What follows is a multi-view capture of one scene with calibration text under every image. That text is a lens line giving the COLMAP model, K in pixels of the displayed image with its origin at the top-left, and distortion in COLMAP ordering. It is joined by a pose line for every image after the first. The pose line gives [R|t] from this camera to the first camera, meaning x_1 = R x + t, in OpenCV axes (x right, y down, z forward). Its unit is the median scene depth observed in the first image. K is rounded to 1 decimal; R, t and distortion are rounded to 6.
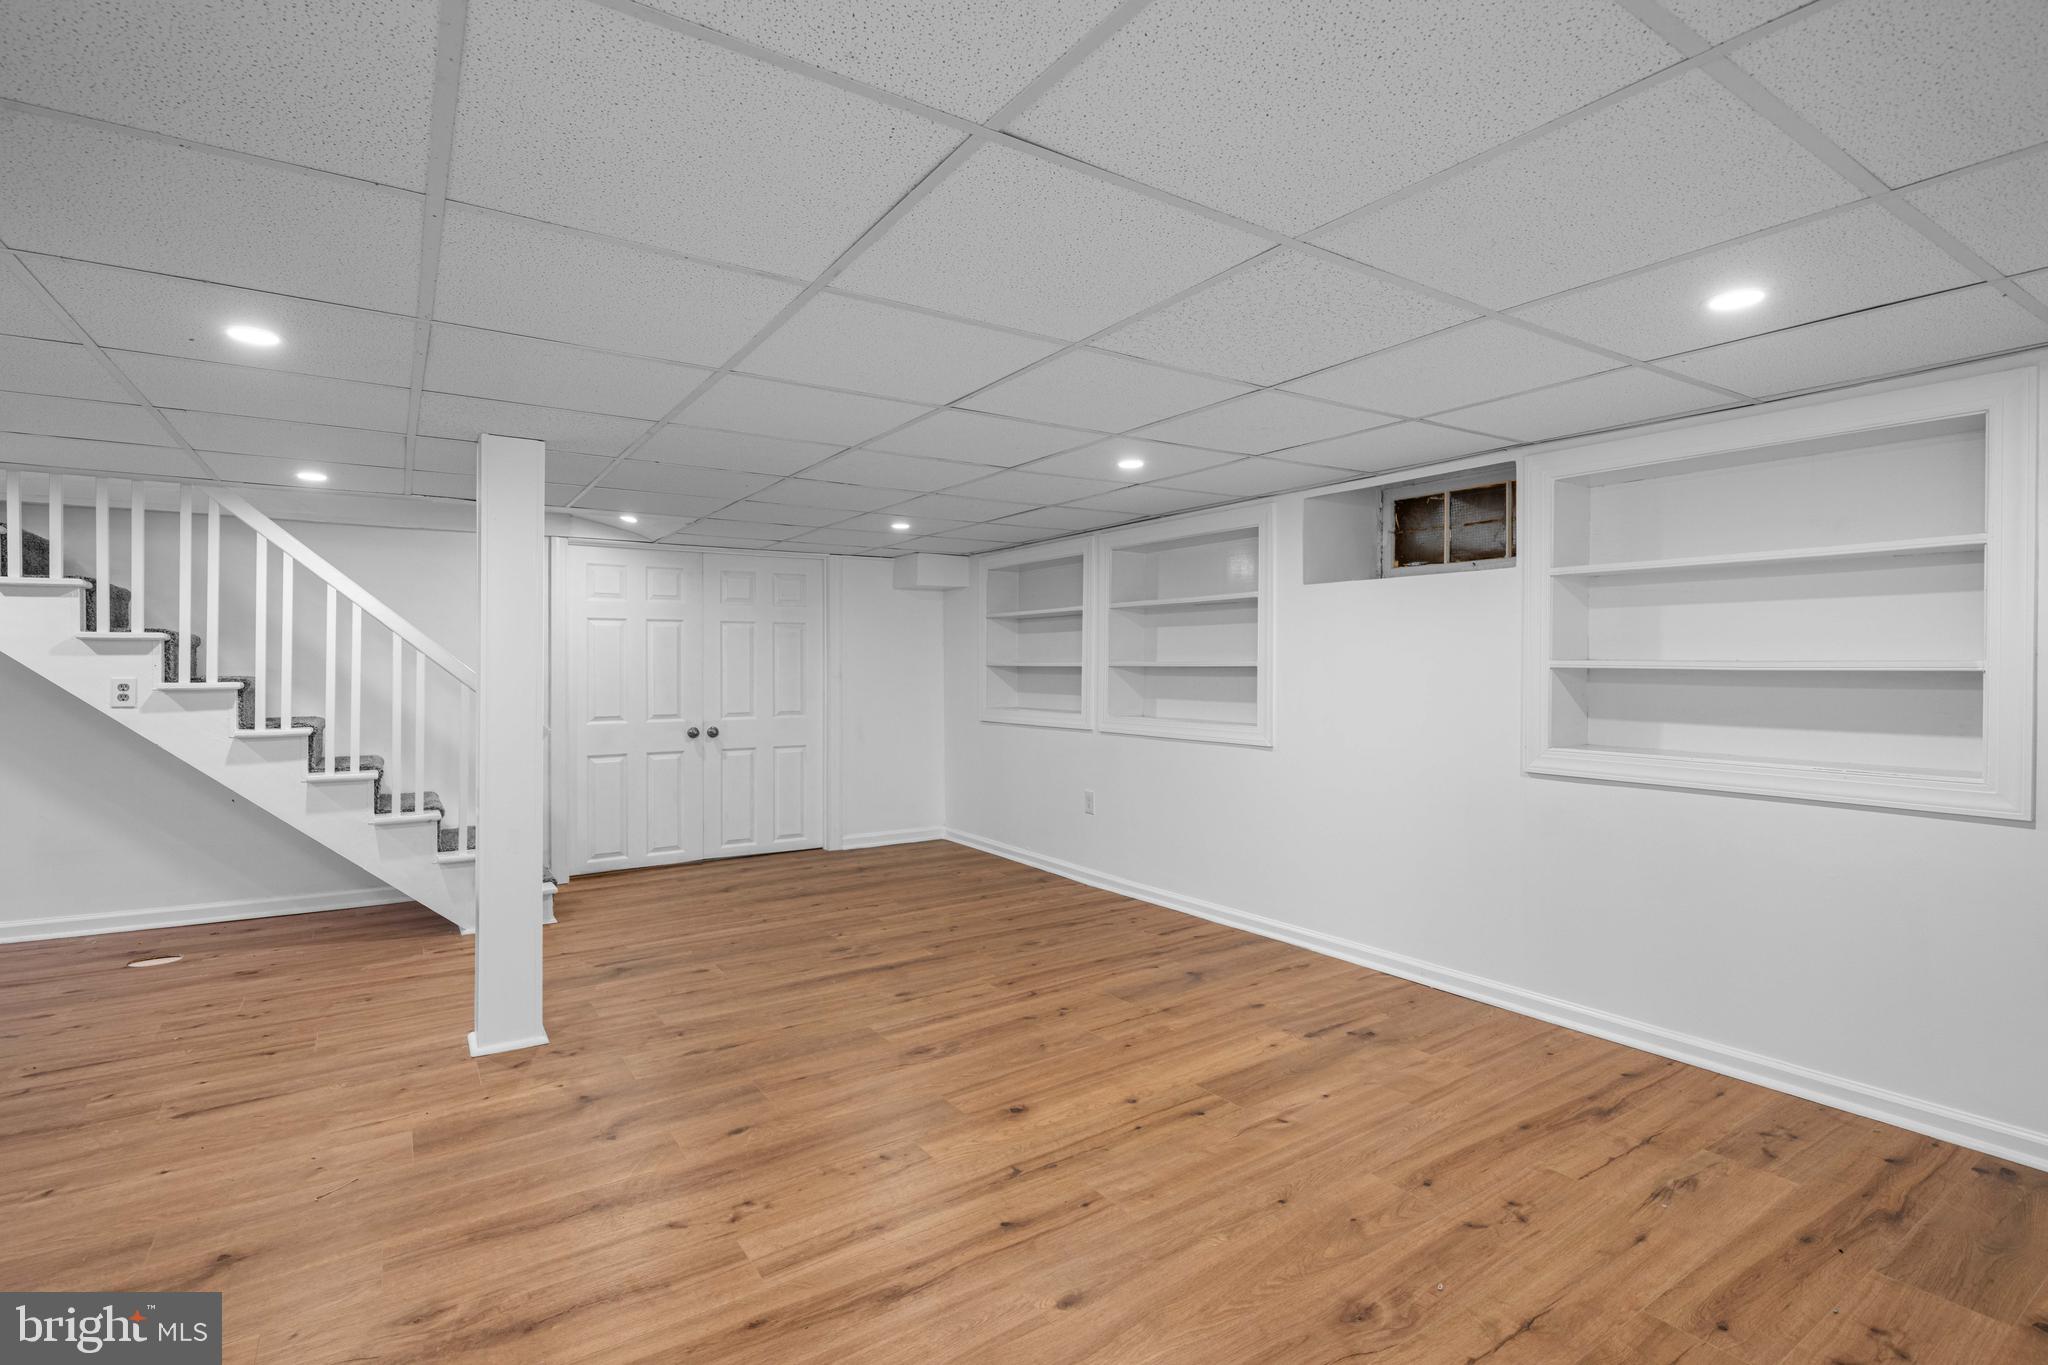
lens RADIAL K [[937.2, 0, 1019.6], [0, 937.2, 671.8], [0, 0, 1]] dist [-0.001912, -0.000305]
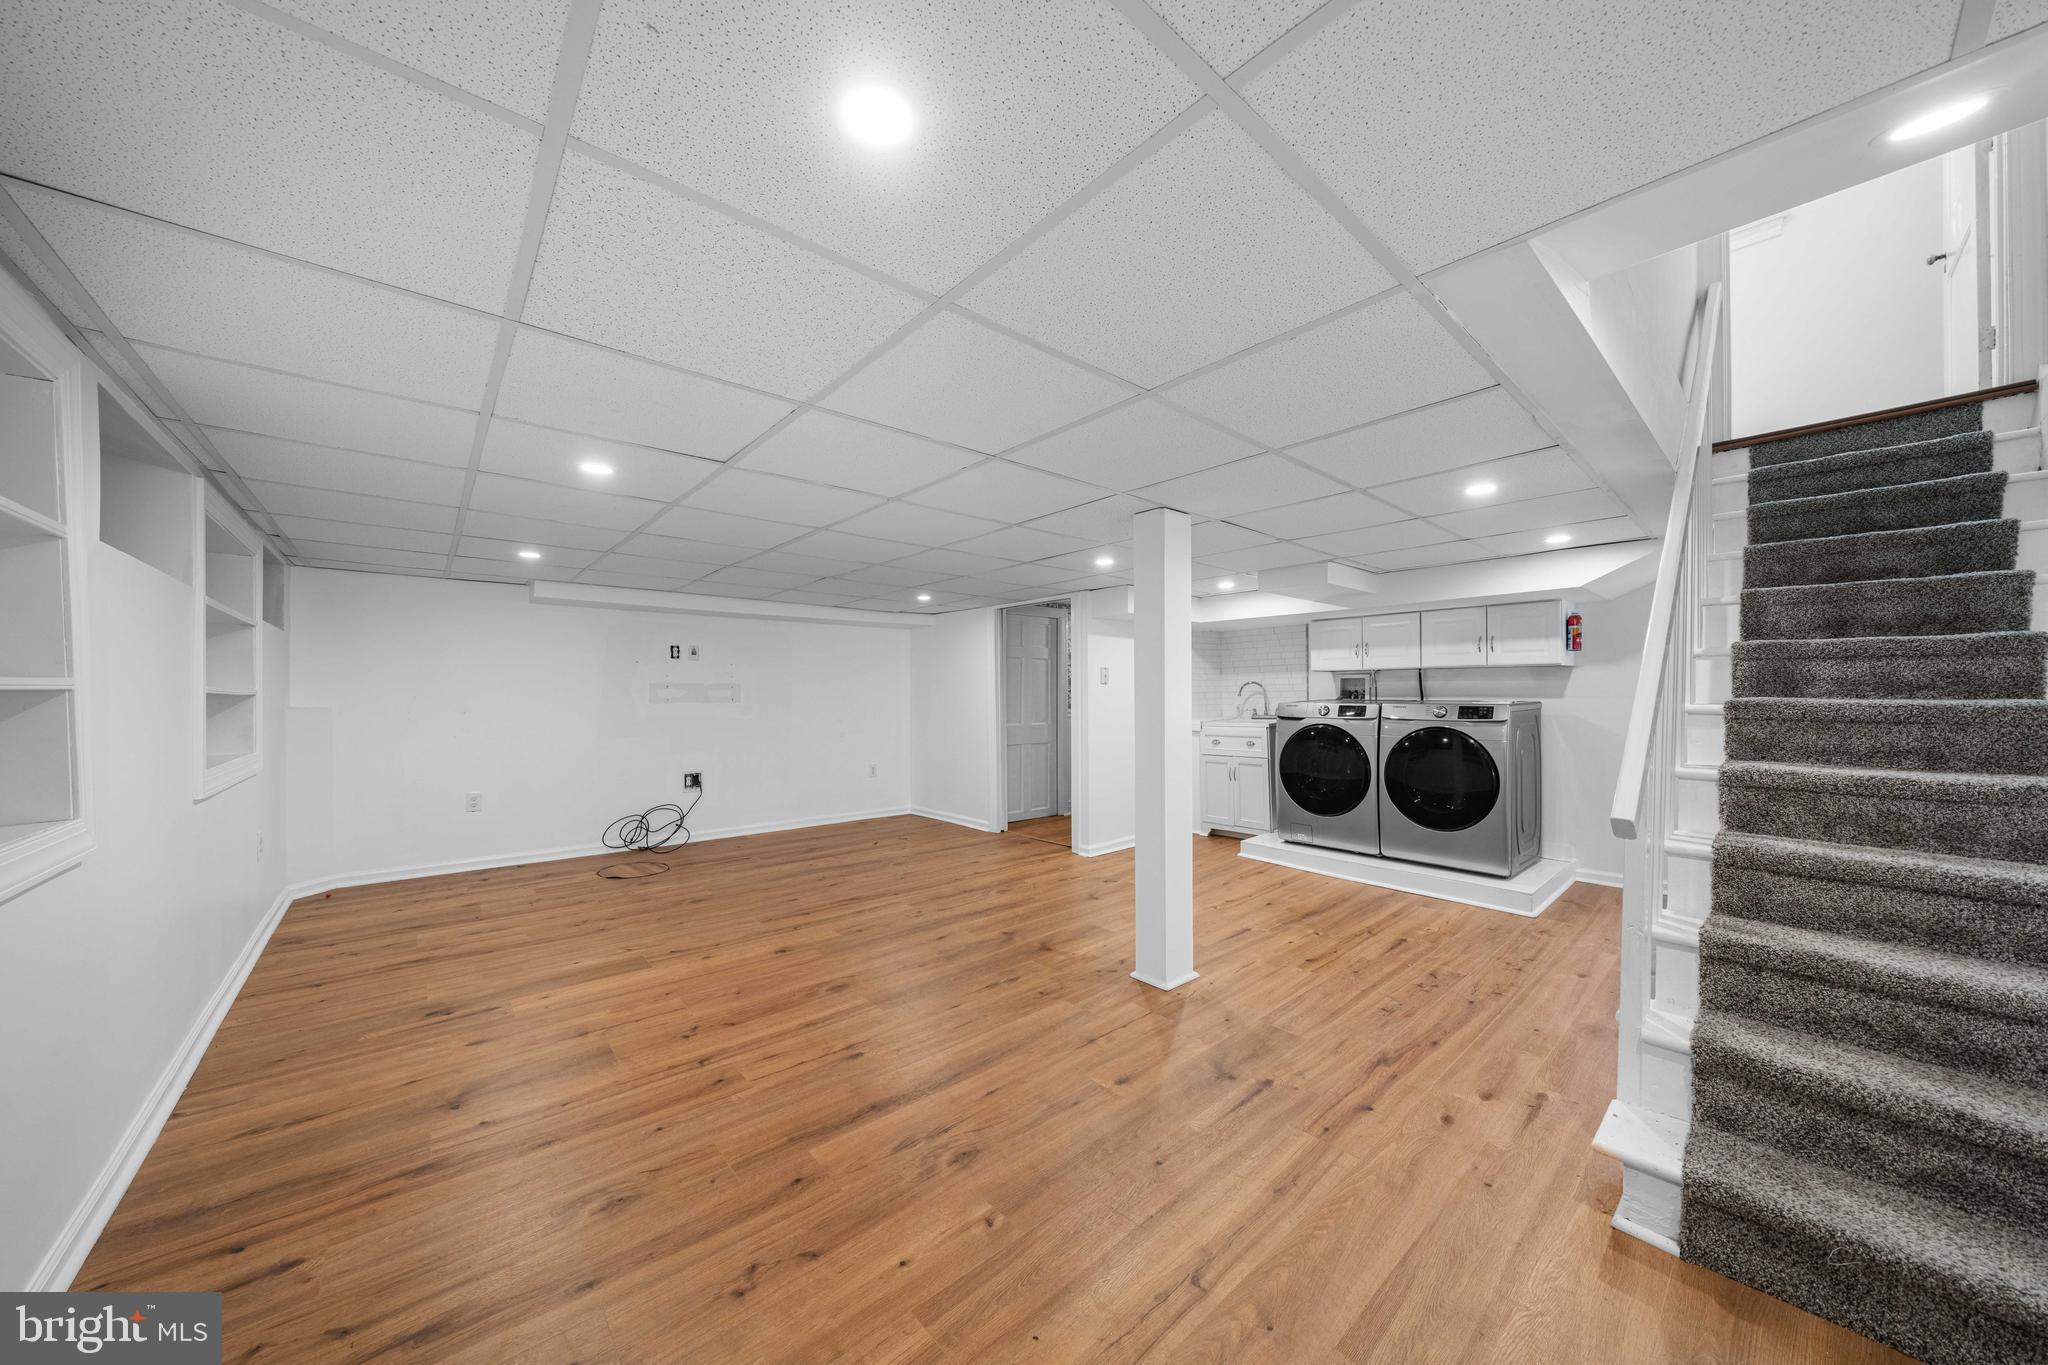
lens RADIAL K [[699.9, 0, 1031.4], [0, 699.9, 688.9], [0, 0, 1]] dist [-0.000862, 0.000694]
pose [[-0.989941, 0.004039, -0.141420, -0.222574], [0.003441, 0.999984, 0.004469, -0.010056], [0.141436, 0.003937, -0.989940, 1.888938]]
